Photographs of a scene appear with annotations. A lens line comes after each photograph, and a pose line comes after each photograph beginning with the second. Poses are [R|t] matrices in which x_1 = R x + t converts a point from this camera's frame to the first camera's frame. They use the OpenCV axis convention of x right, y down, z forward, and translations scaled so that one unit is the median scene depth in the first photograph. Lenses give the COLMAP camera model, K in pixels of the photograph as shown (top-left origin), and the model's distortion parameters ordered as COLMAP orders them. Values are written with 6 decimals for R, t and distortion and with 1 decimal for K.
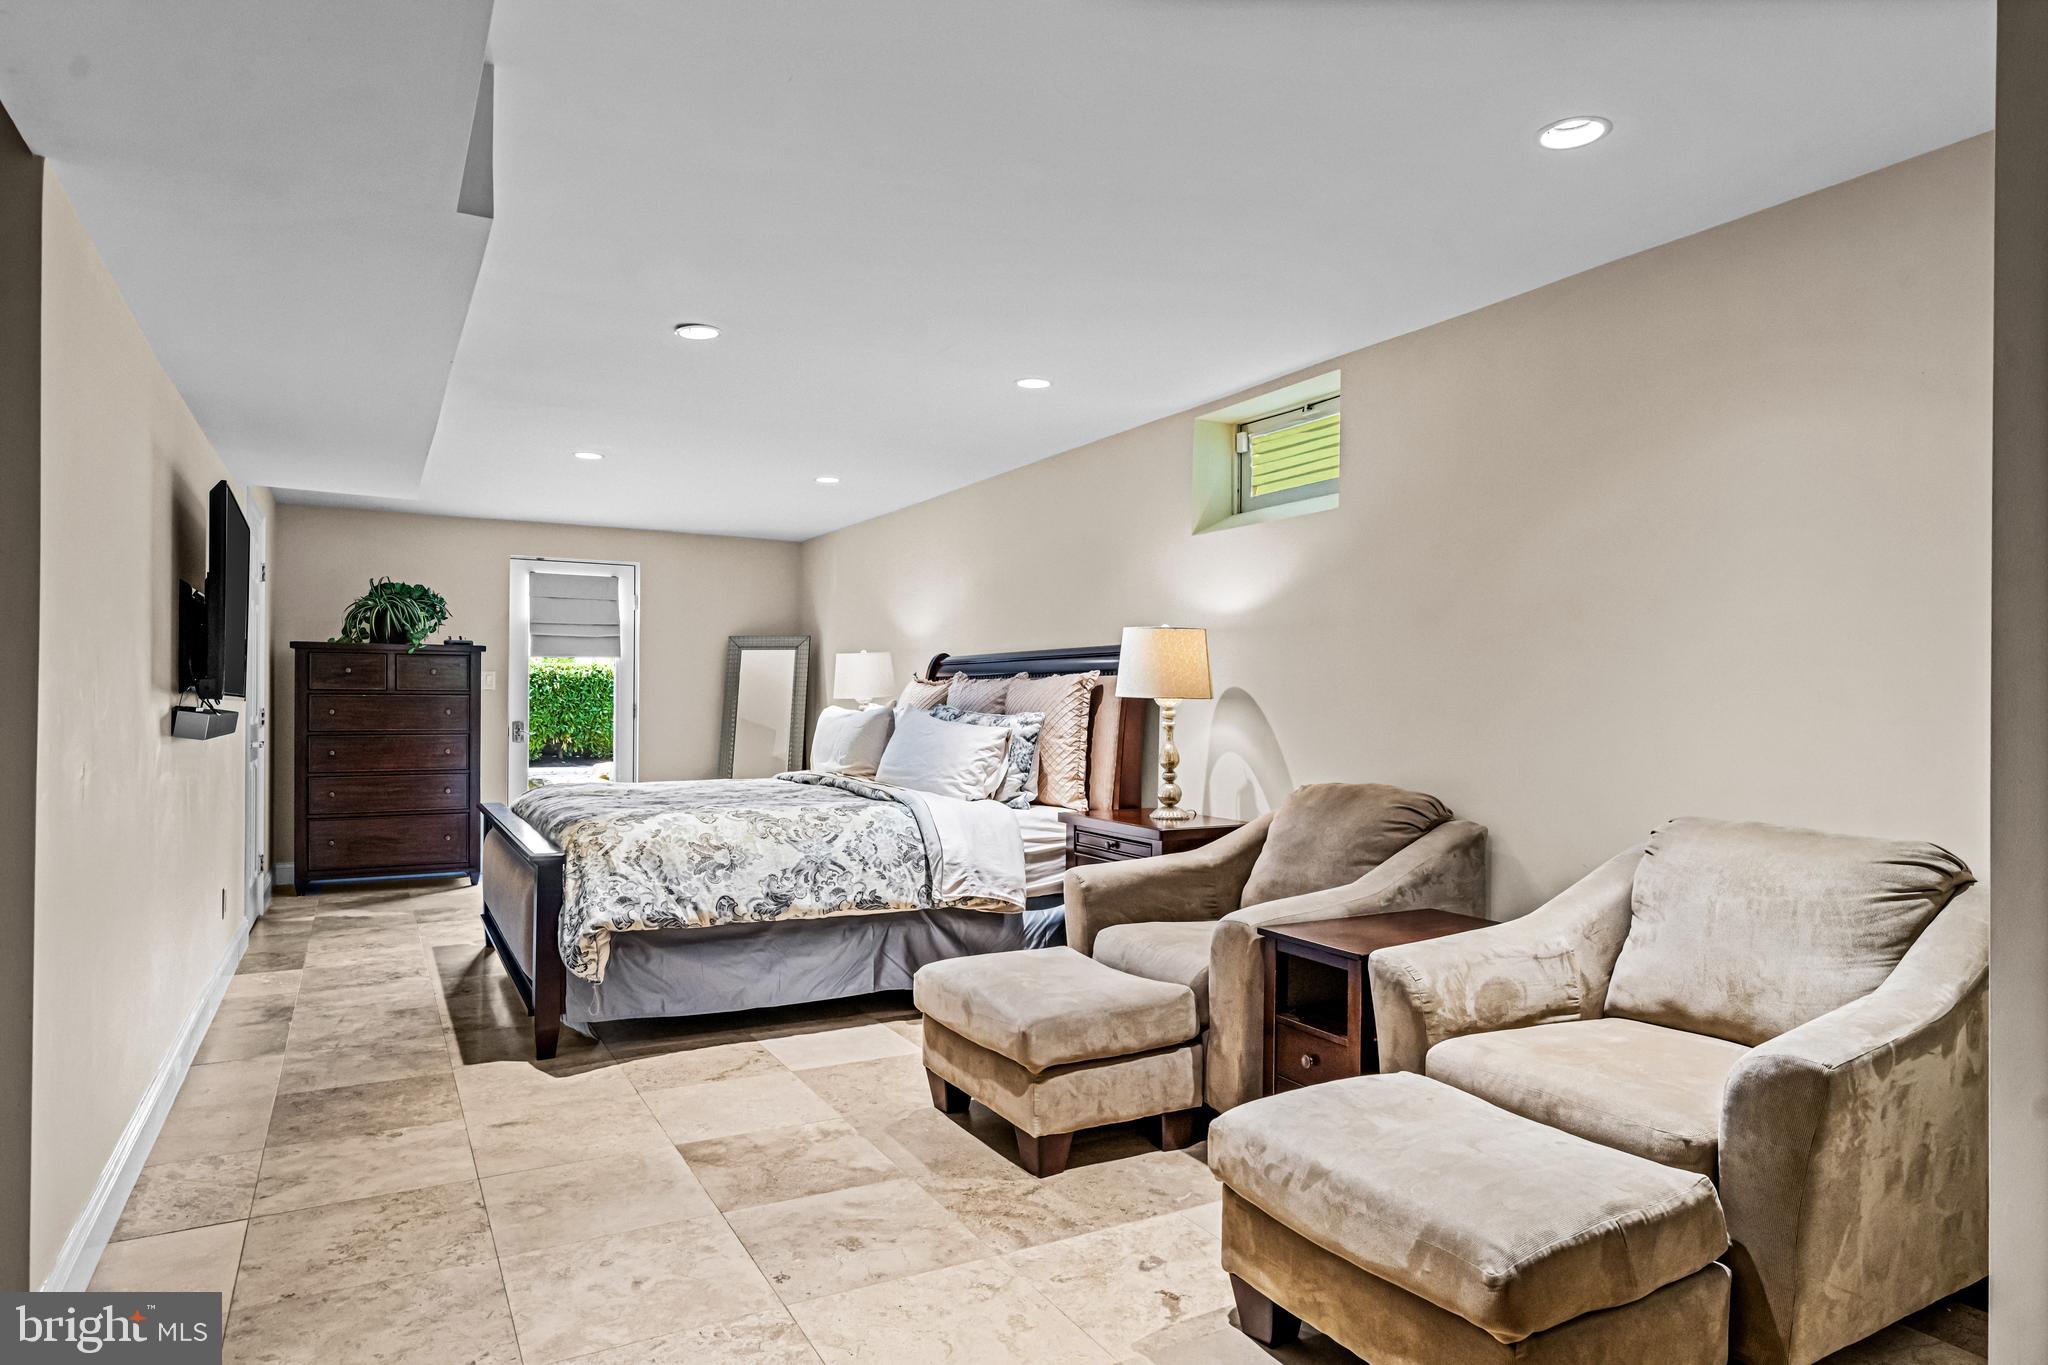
lens RADIAL K [[1181.3, 0, 1033.1], [0, 1181.3, 678.7], [0, 0, 1]] dist [0.004360, -0.000687]
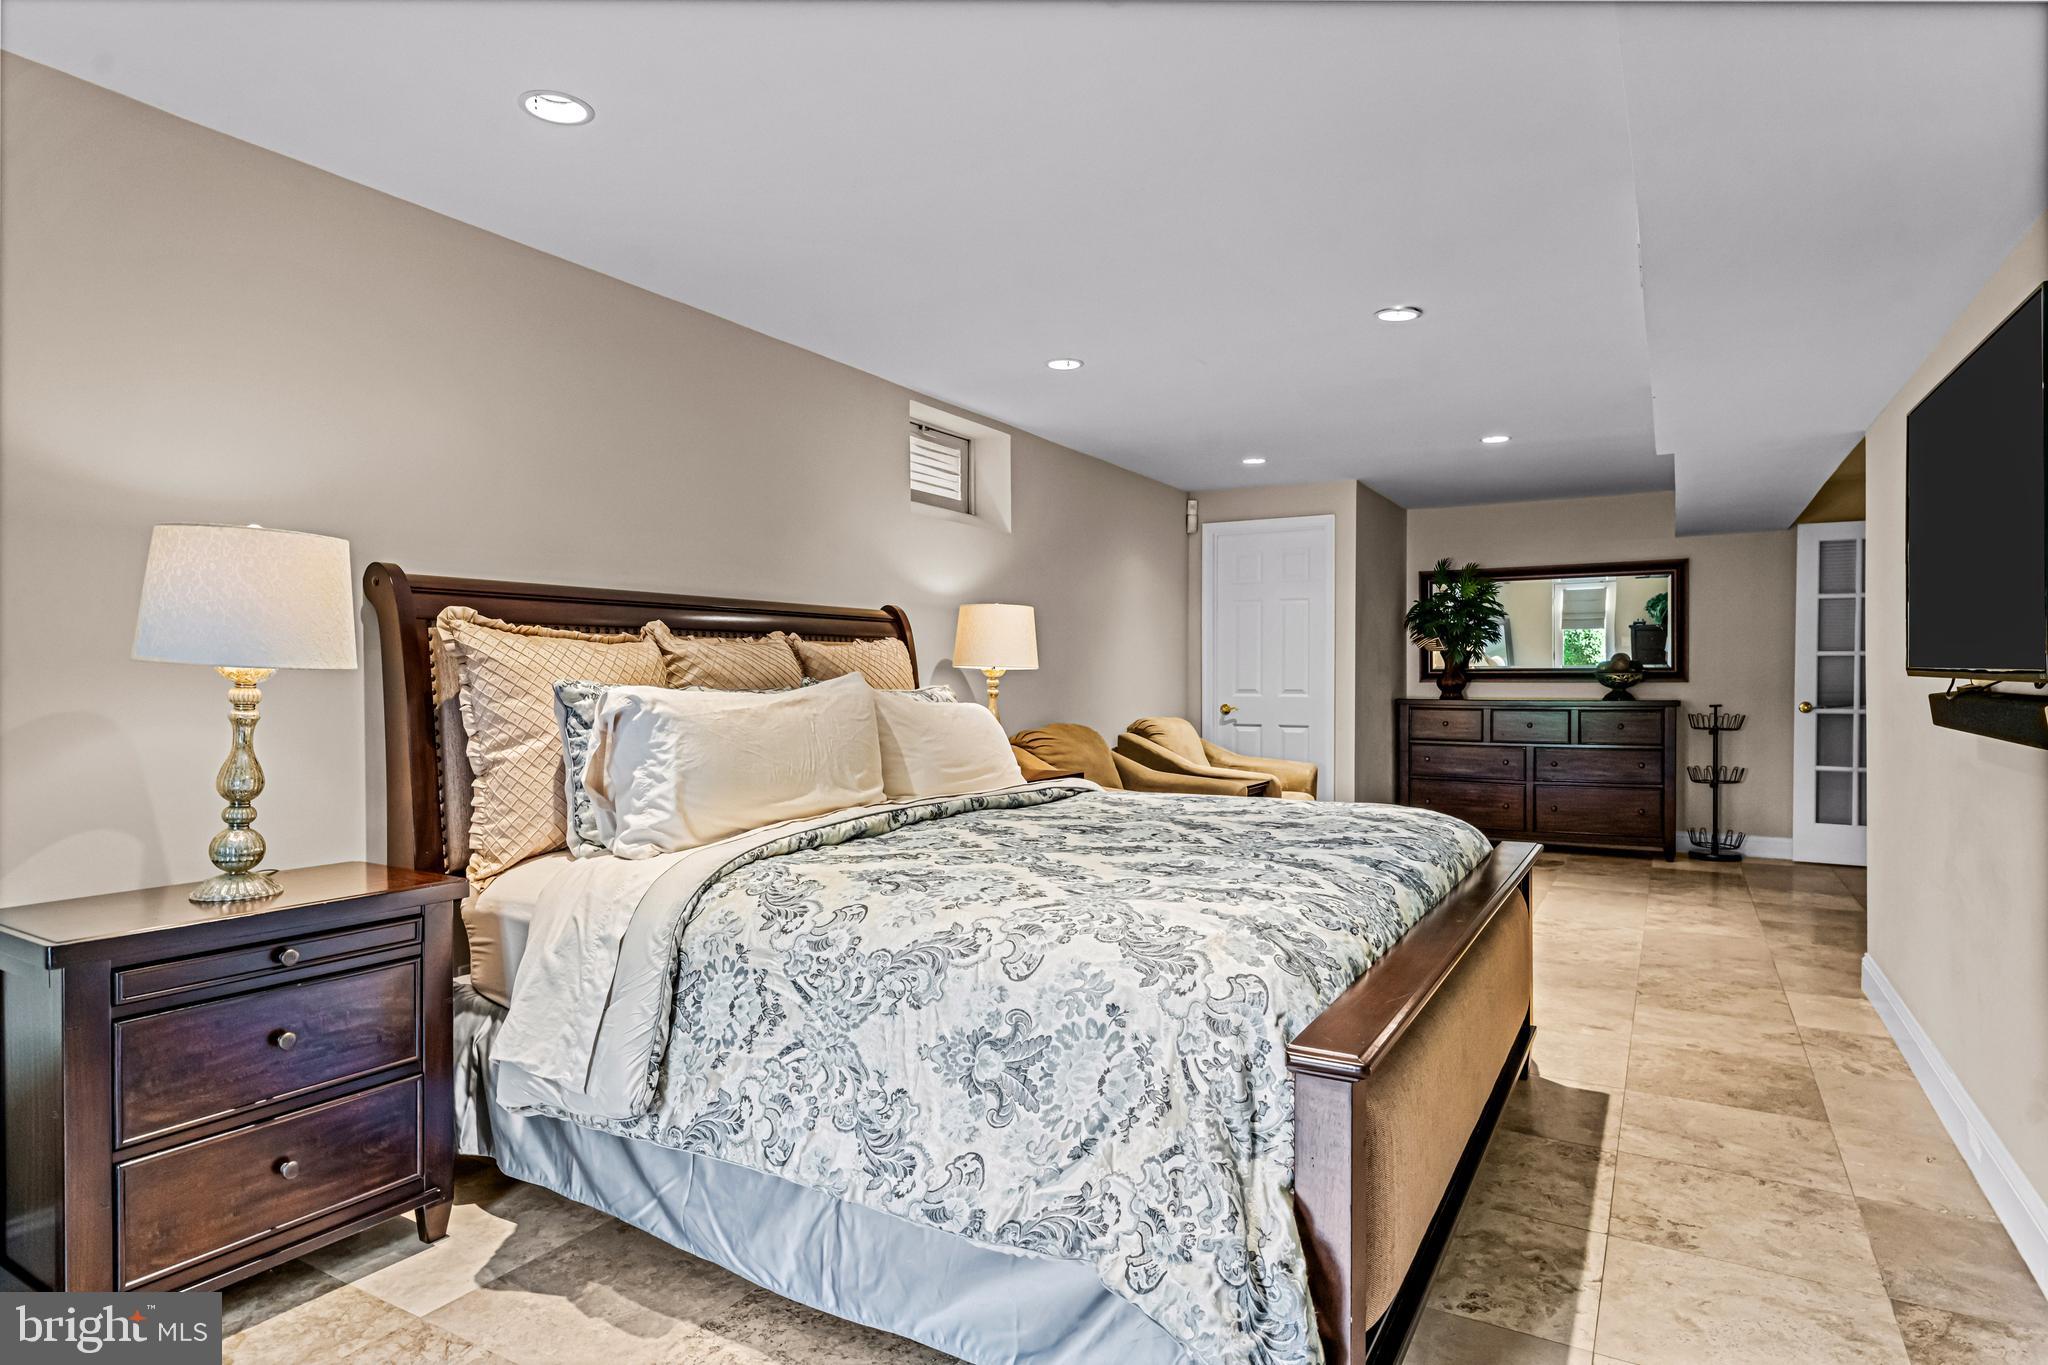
lens RADIAL K [[1161.6, 0, 1018.7], [0, 1161.6, 685.1], [0, 0, 1]] dist [0.004737, -0.001615]
pose [[-0.515400, -0.009792, 0.856894, -1.061718], [-0.010472, 0.999932, 0.005128, 0.030614], [-0.856886, -0.006331, -0.515468, 1.952613]]
